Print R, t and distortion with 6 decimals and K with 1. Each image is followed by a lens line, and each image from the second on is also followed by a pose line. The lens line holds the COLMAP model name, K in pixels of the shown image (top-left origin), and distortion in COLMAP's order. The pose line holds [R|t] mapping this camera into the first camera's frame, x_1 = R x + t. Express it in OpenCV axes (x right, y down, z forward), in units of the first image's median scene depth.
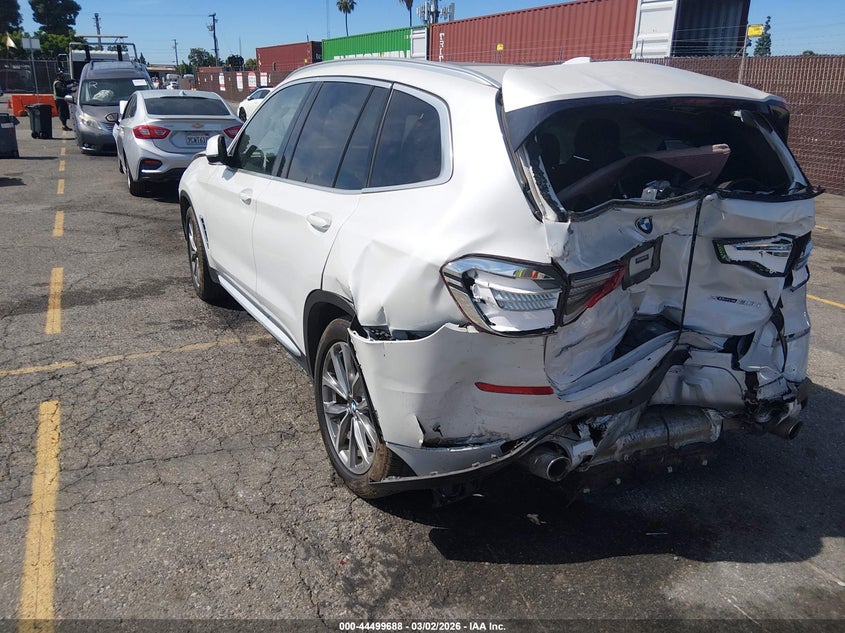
lens RADIAL K [[646.0, 0, 423.9], [0, 646.0, 315.6], [0, 0, 1]] dist [-0.011377, -0.001399]
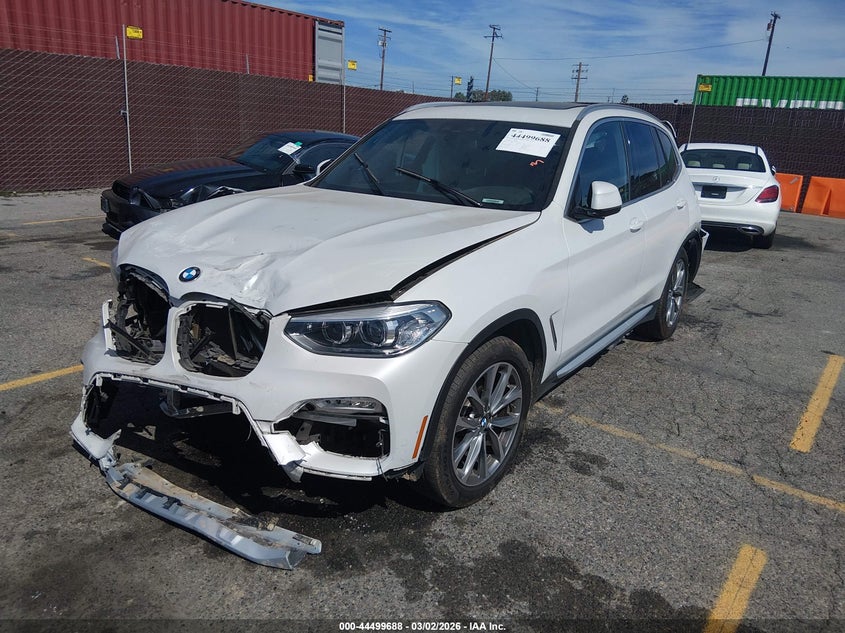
lens RADIAL K [[646.0, 0, 422.8], [0, 646.0, 317.5], [0, 0, 1]] dist [-0.011377, -0.001399]
pose [[-0.421076, -0.312175, 0.851612, -1.010507], [0.236497, 0.868641, 0.435352, -0.561114], [-0.875651, 0.384720, -0.291936, 1.551562]]
